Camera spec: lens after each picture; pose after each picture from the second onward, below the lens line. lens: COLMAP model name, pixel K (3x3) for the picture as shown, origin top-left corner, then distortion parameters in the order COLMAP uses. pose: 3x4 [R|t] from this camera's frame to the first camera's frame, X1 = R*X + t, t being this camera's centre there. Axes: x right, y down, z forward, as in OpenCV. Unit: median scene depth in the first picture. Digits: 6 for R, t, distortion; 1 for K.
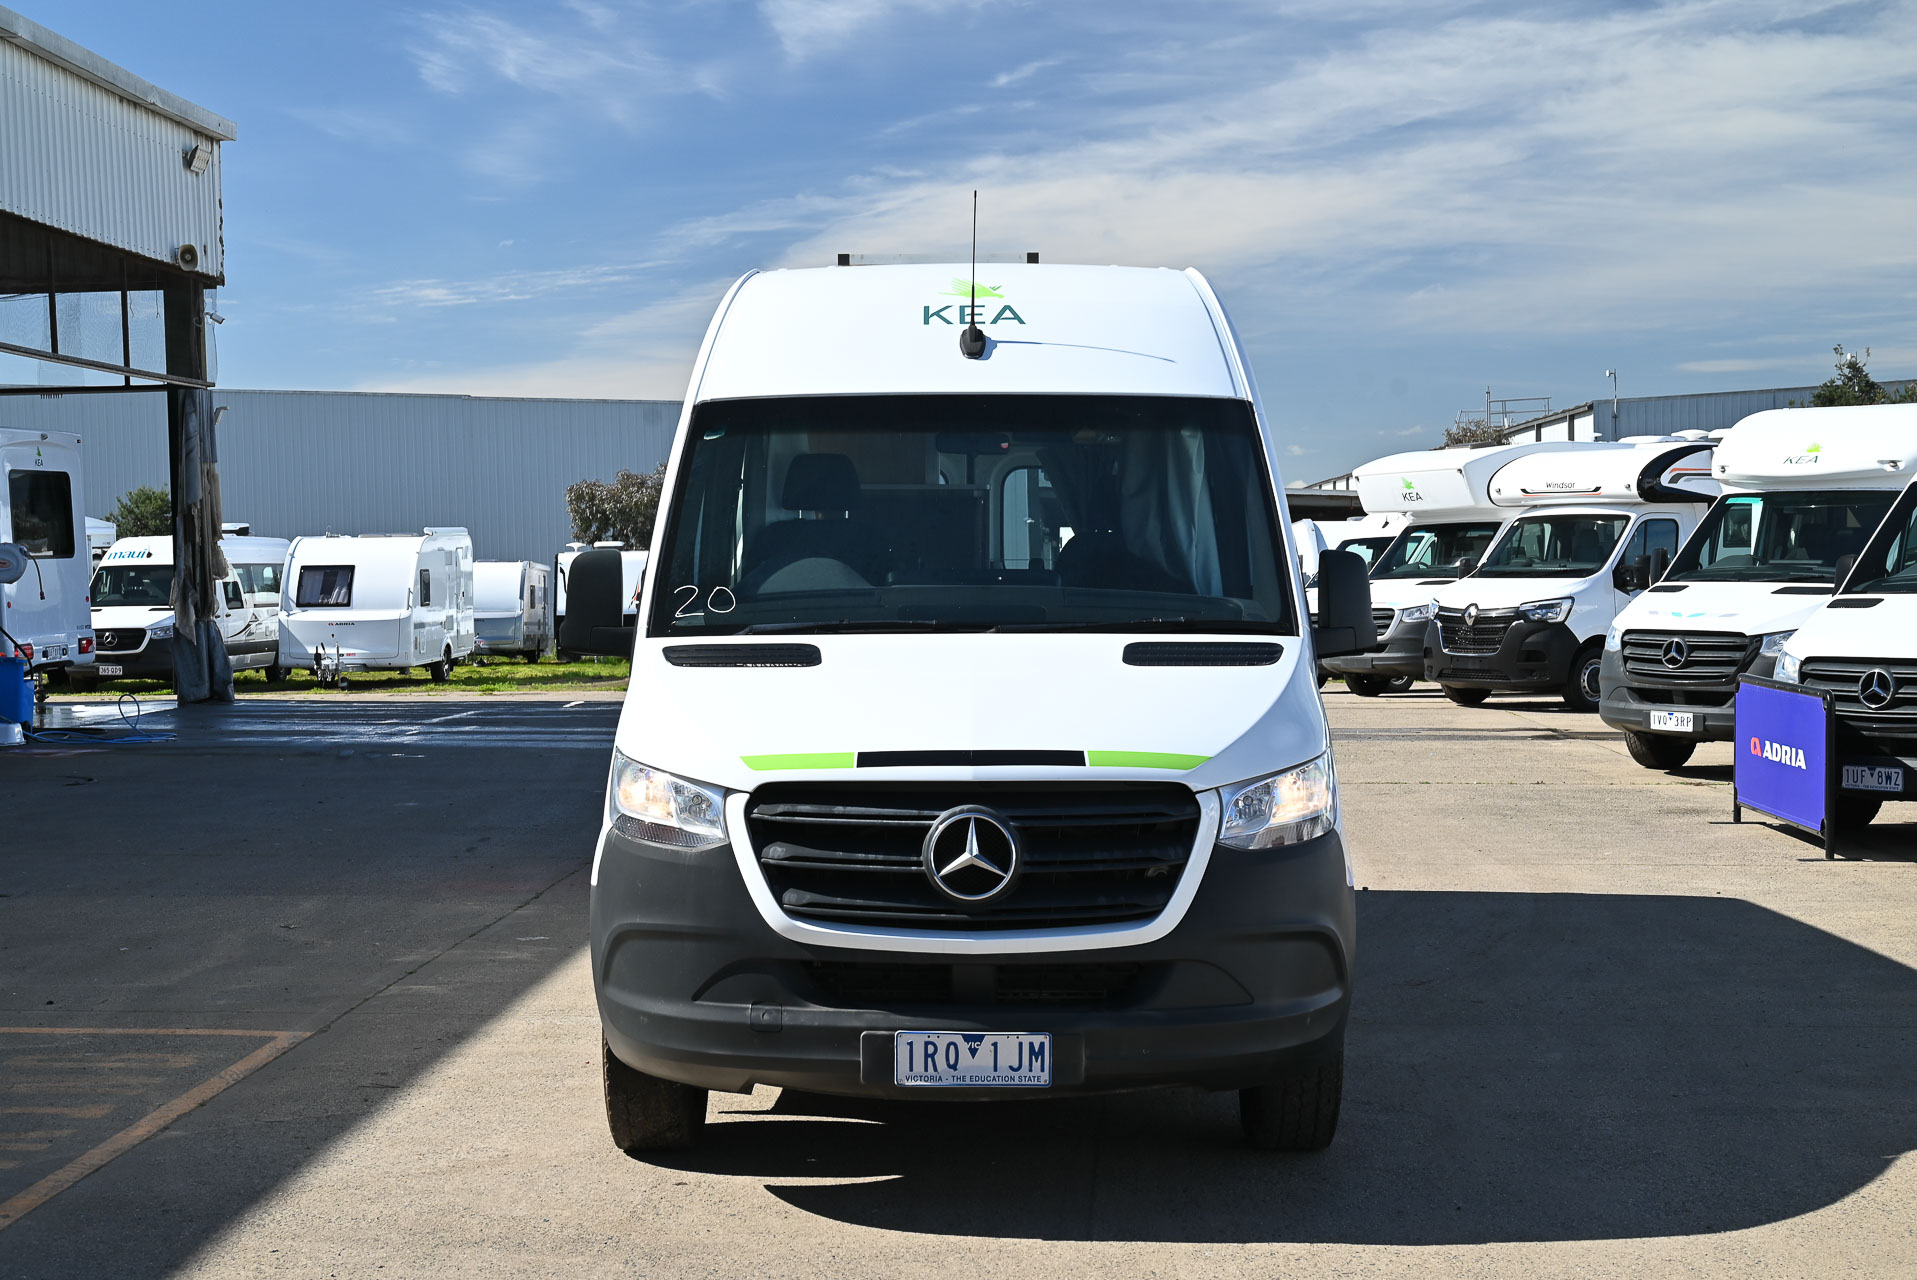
lens RADIAL K [[2728.4, 0, 958.5], [0, 2728.4, 640.0], [0, 0, 1]] dist [-0.002002, 0.029776]
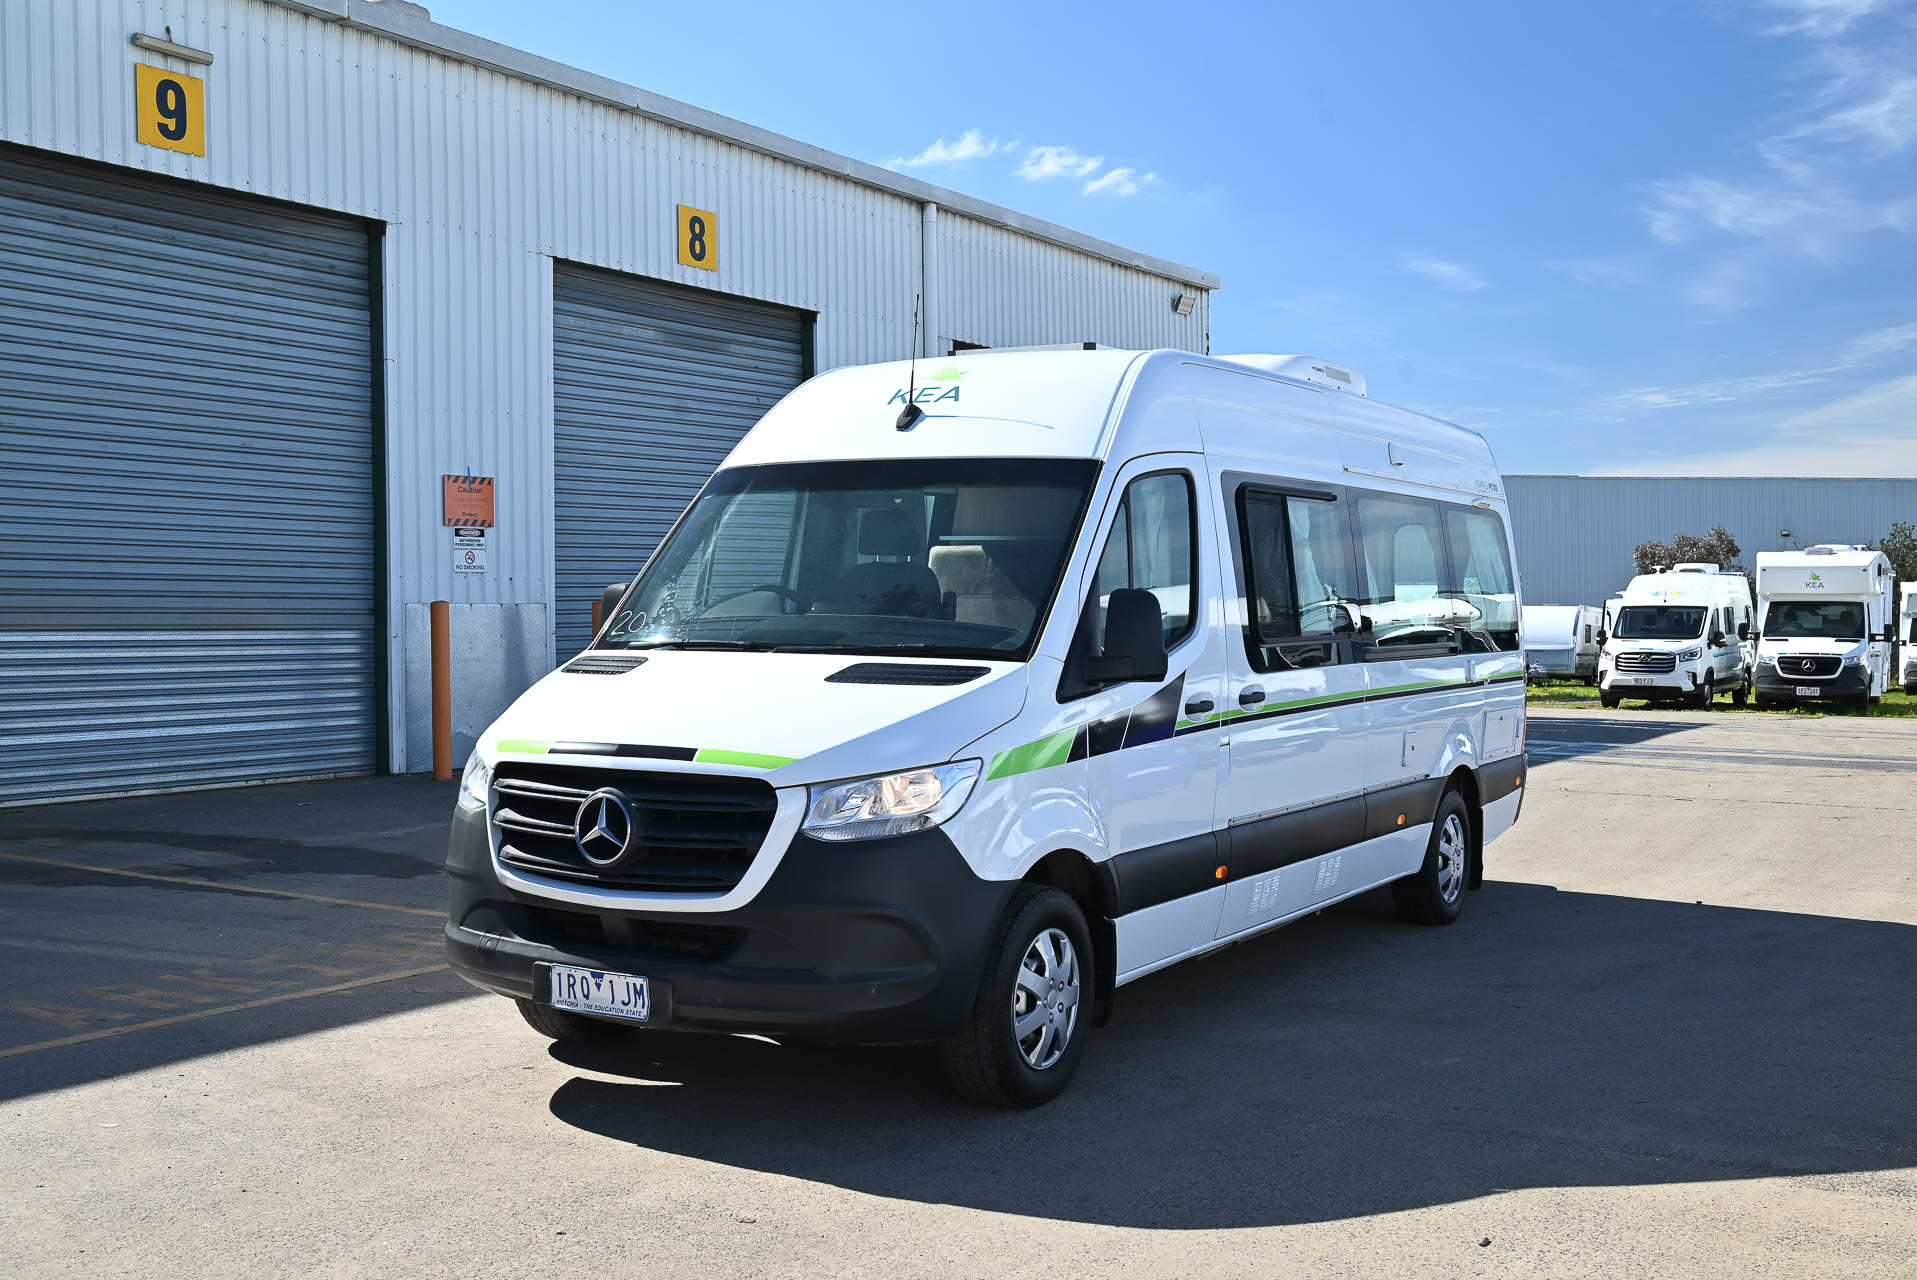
lens RADIAL K [[2053.9, 0, 958.5], [0, 2053.9, 640.0], [0, 0, 1]] dist [-0.002148, -0.002815]
pose [[0.872766, 0.021858, -0.487650, 0.596121], [-0.027457, 0.999614, -0.004336, -0.007224], [0.487366, 0.017173, 0.873029, 0.257223]]
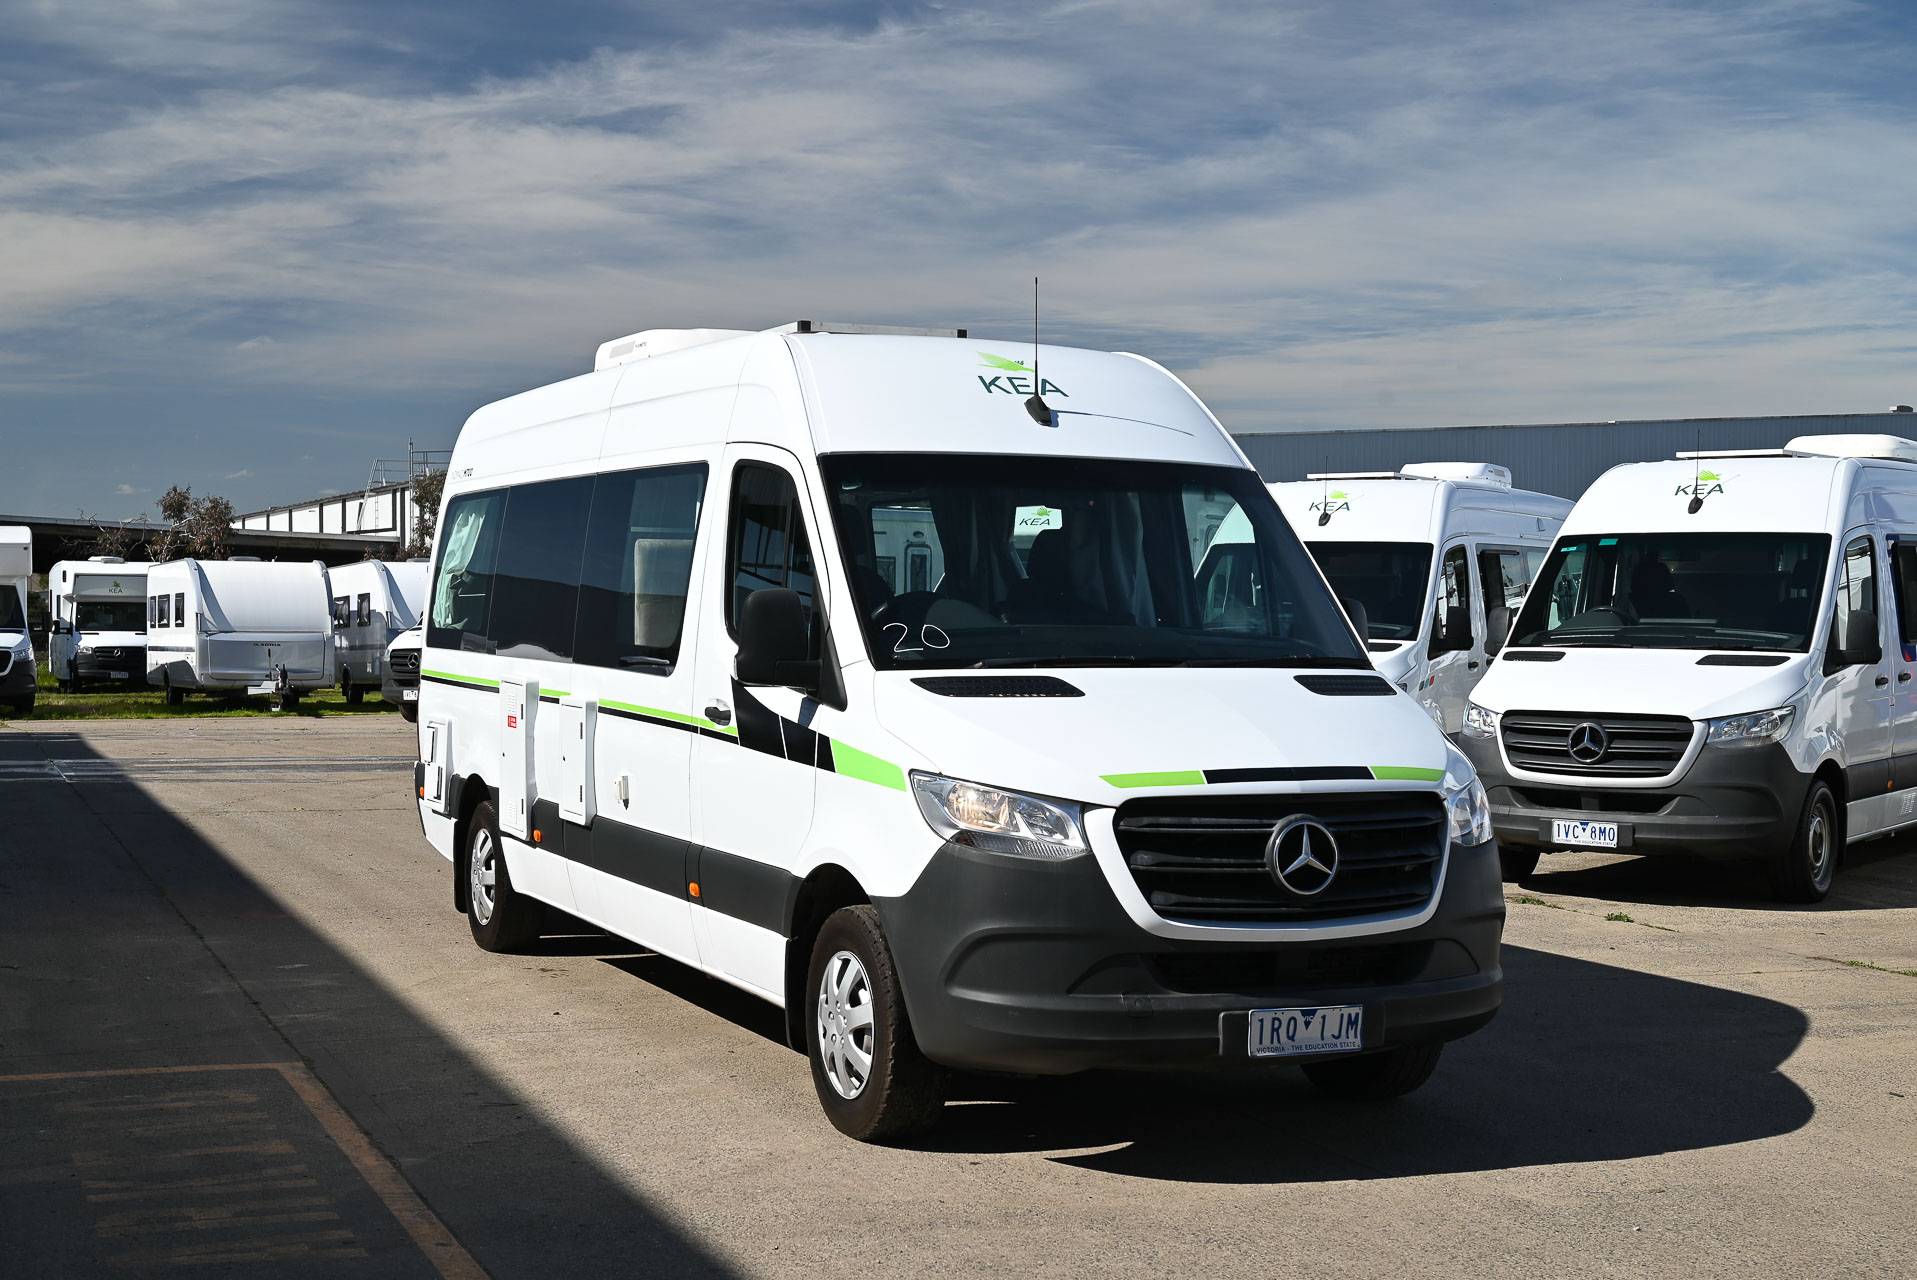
lens RADIAL K [[2553.9, 0, 958.5], [0, 2553.9, 640.0], [0, 0, 1]] dist [-0.004353, -0.023868]
pose [[0.904995, 0.007921, 0.425348, -0.592795], [-0.002057, 0.999896, -0.014243, 0.001616], [-0.425417, 0.012015, 0.904918, 0.067562]]
